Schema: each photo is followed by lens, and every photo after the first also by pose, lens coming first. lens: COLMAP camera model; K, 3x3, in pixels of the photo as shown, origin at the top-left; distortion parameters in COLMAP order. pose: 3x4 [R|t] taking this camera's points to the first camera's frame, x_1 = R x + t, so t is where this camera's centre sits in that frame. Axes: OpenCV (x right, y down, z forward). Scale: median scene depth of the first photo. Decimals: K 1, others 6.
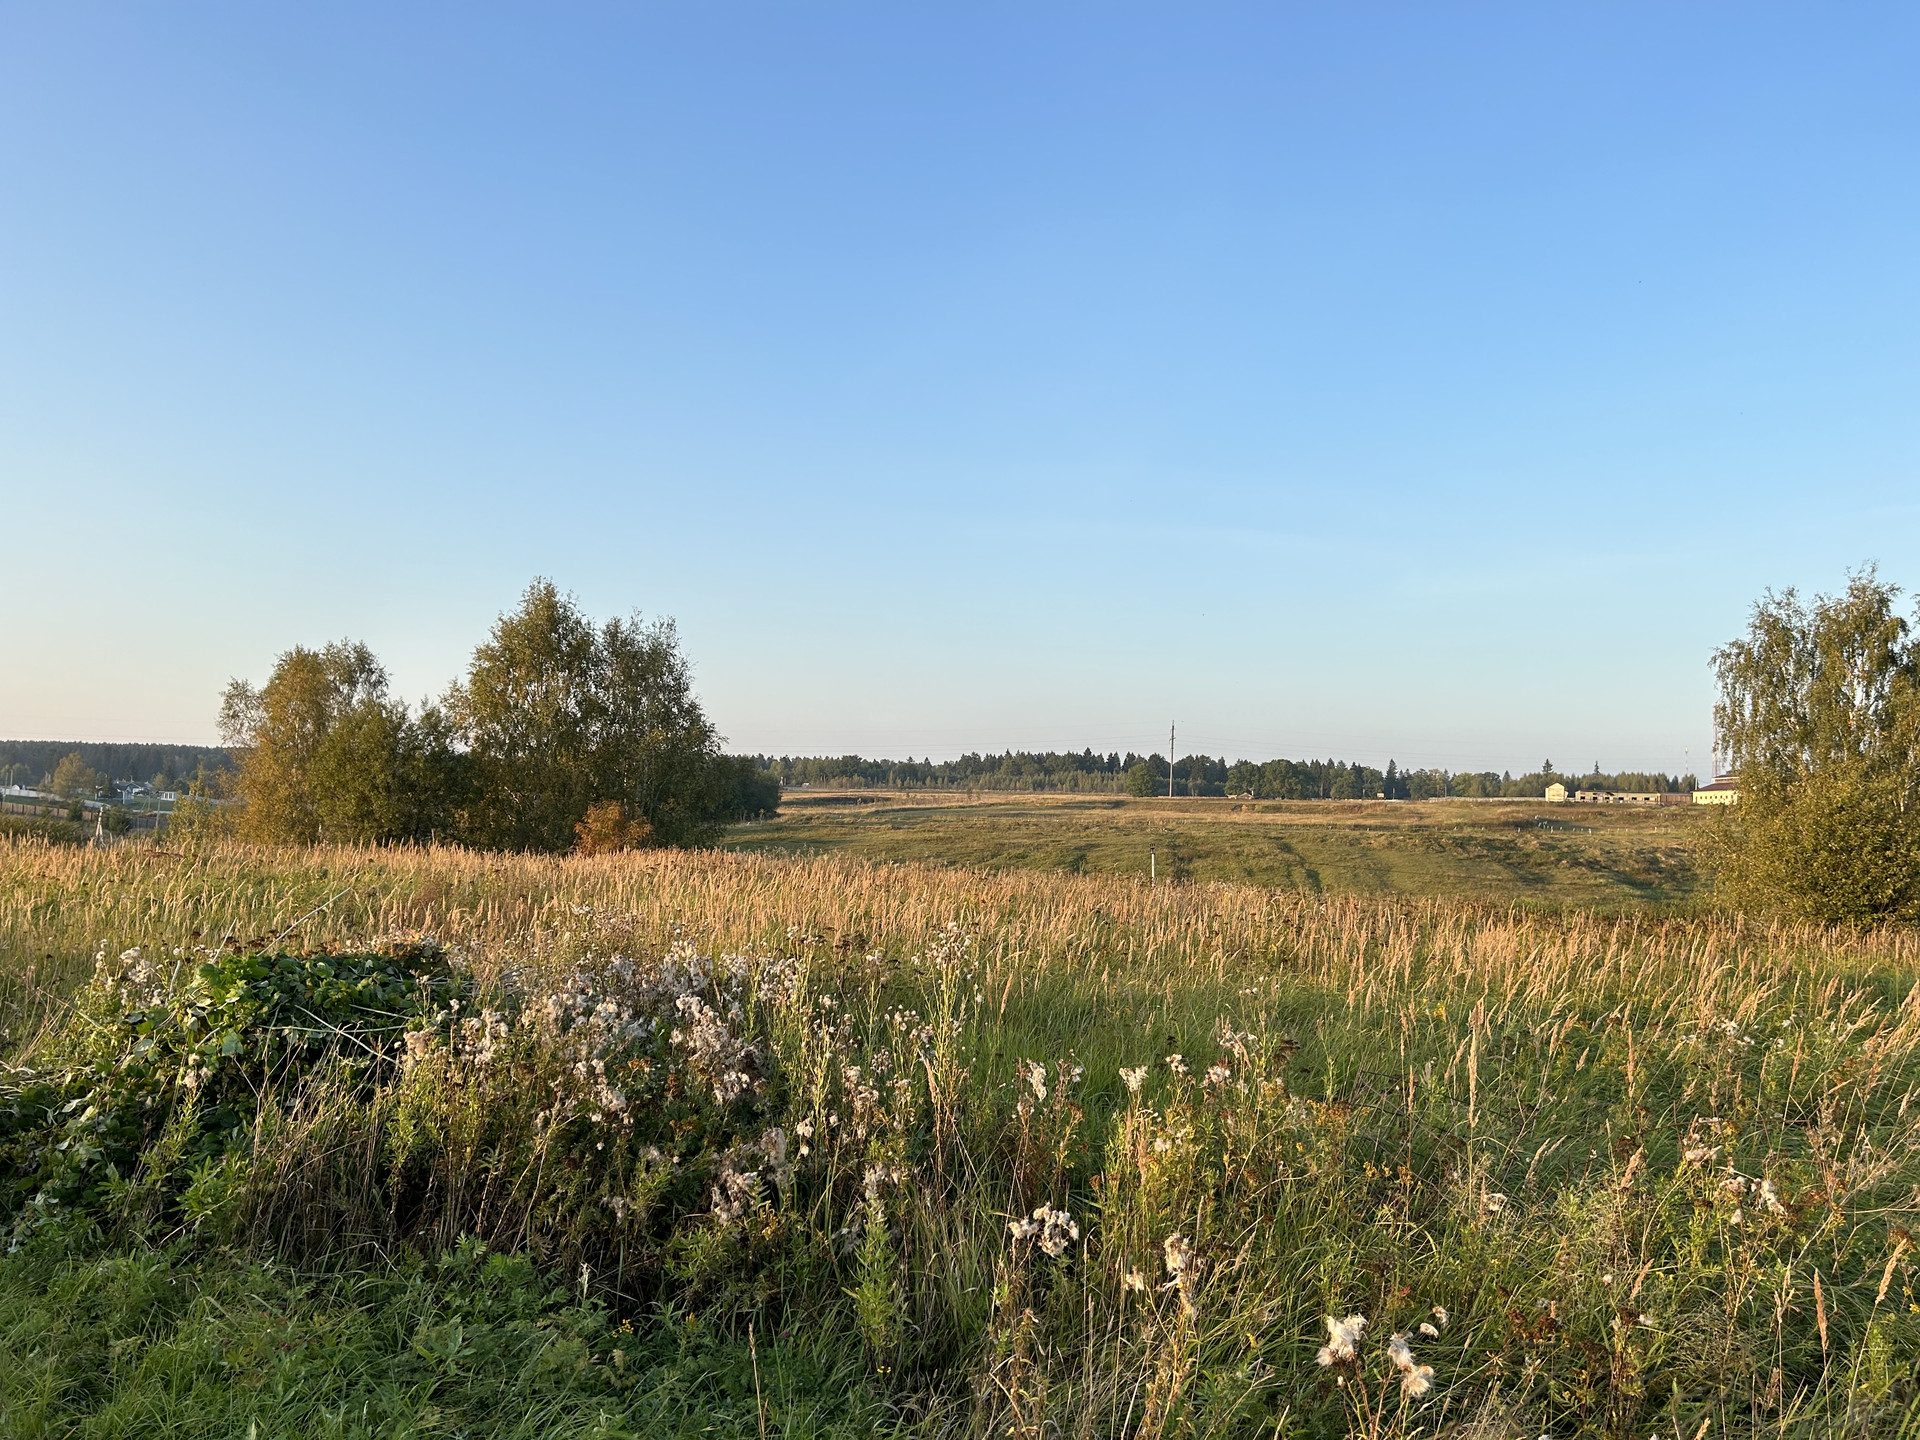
lens RADIAL K [[1434.4, 0, 939.6], [0, 1434.4, 729.9], [0, 0, 1]] dist [0.069610, -0.072514]
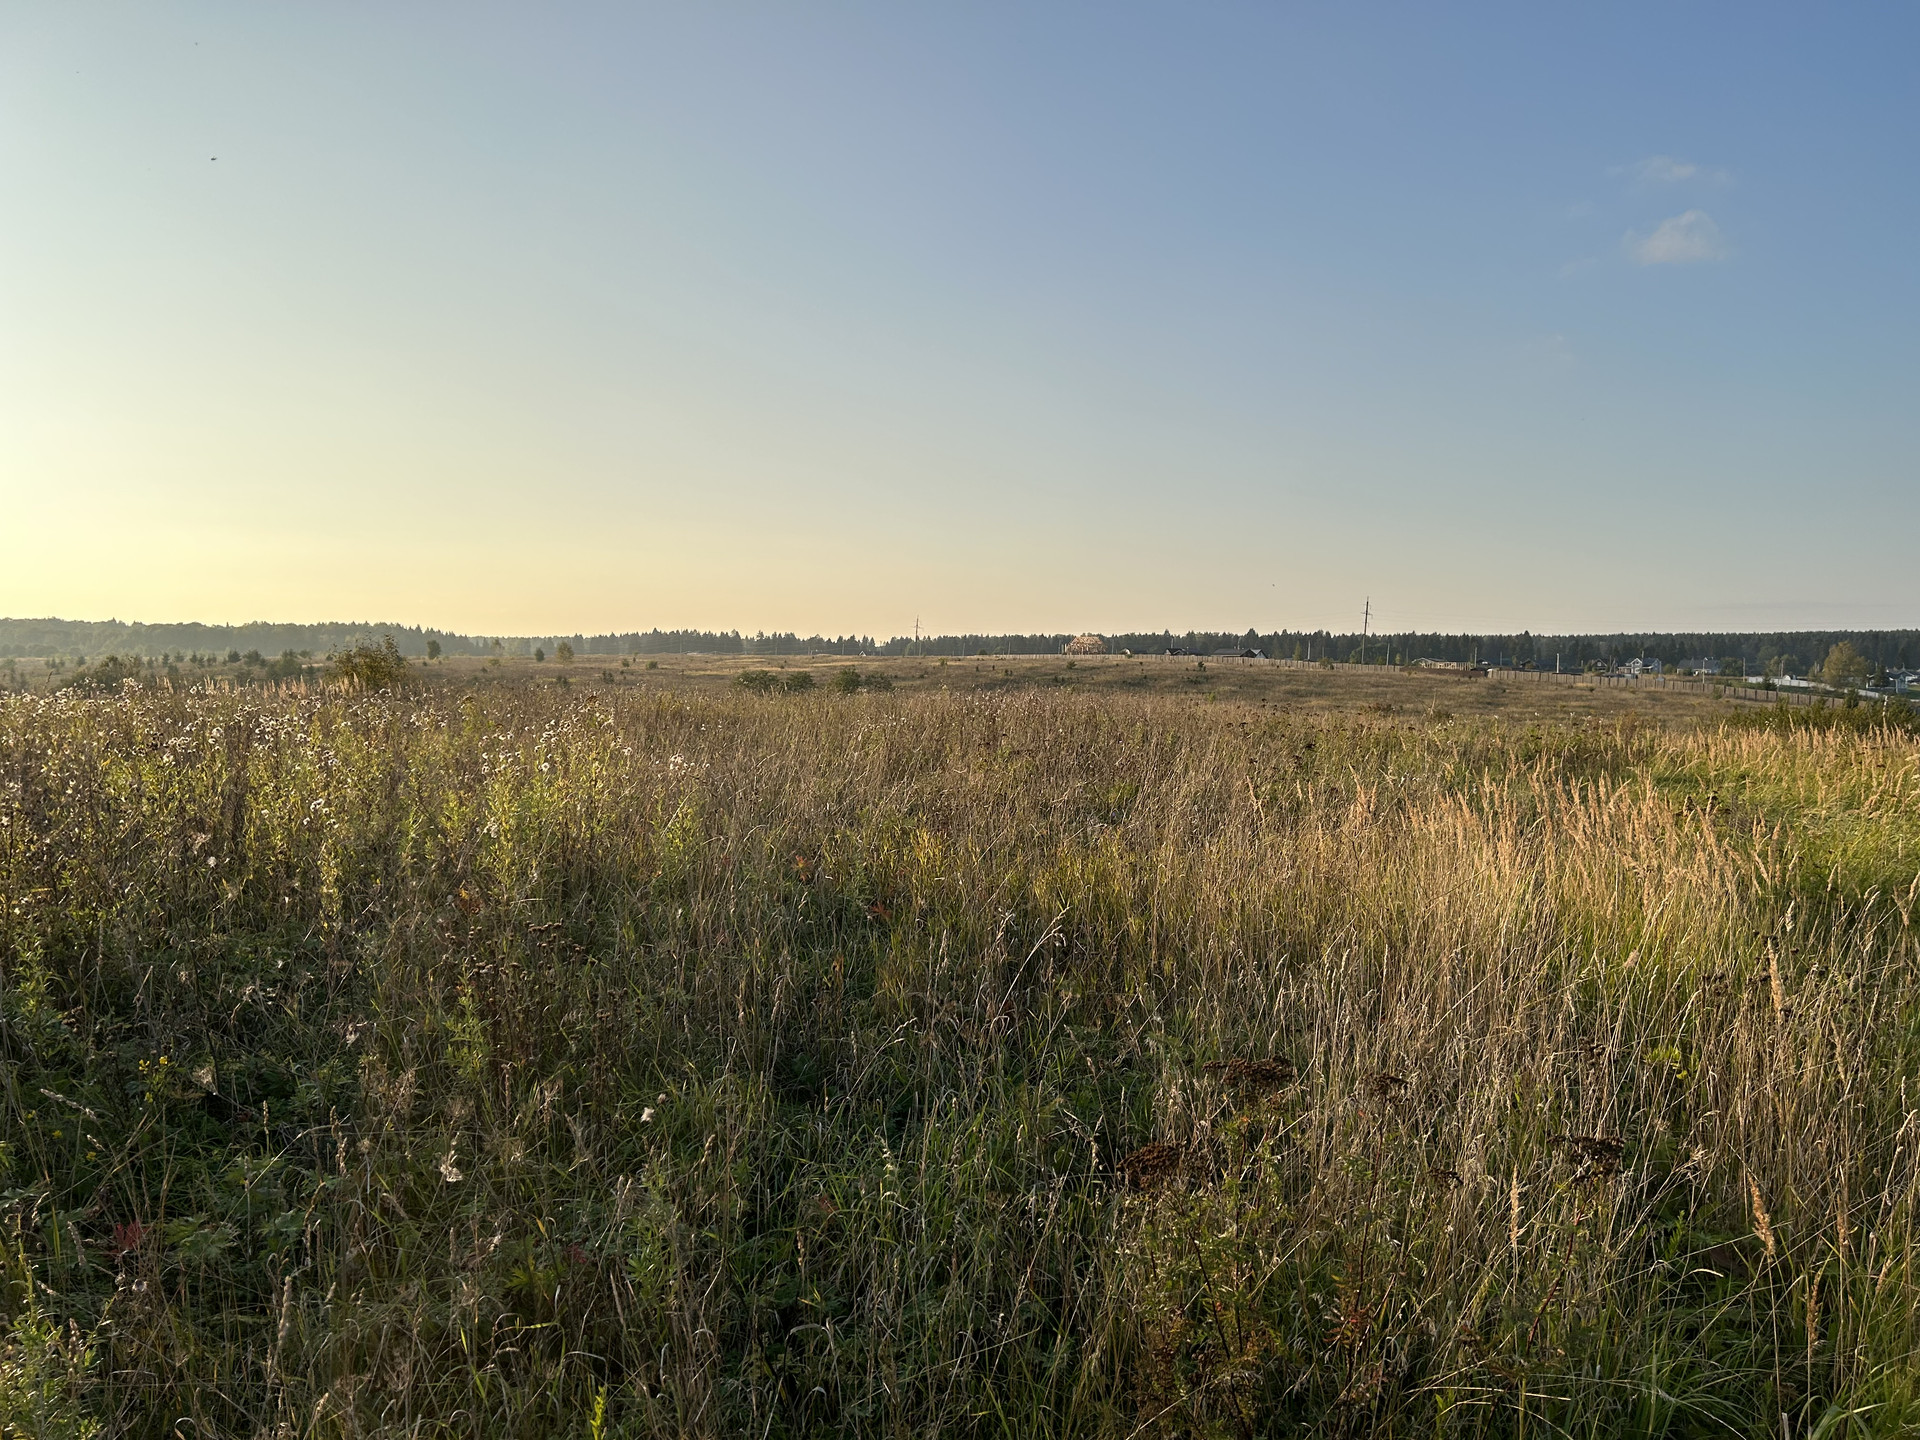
lens RADIAL K [[1414.8, 0, 952.4], [0, 1414.8, 709.9], [0, 0, 1]] dist [0.132904, -0.226151]
pose [[0.465565, 0.003154, -0.885008, -0.193086], [0.051812, 0.998181, 0.030813, 0.011654], [0.883496, -0.060200, 0.464555, 0.210669]]
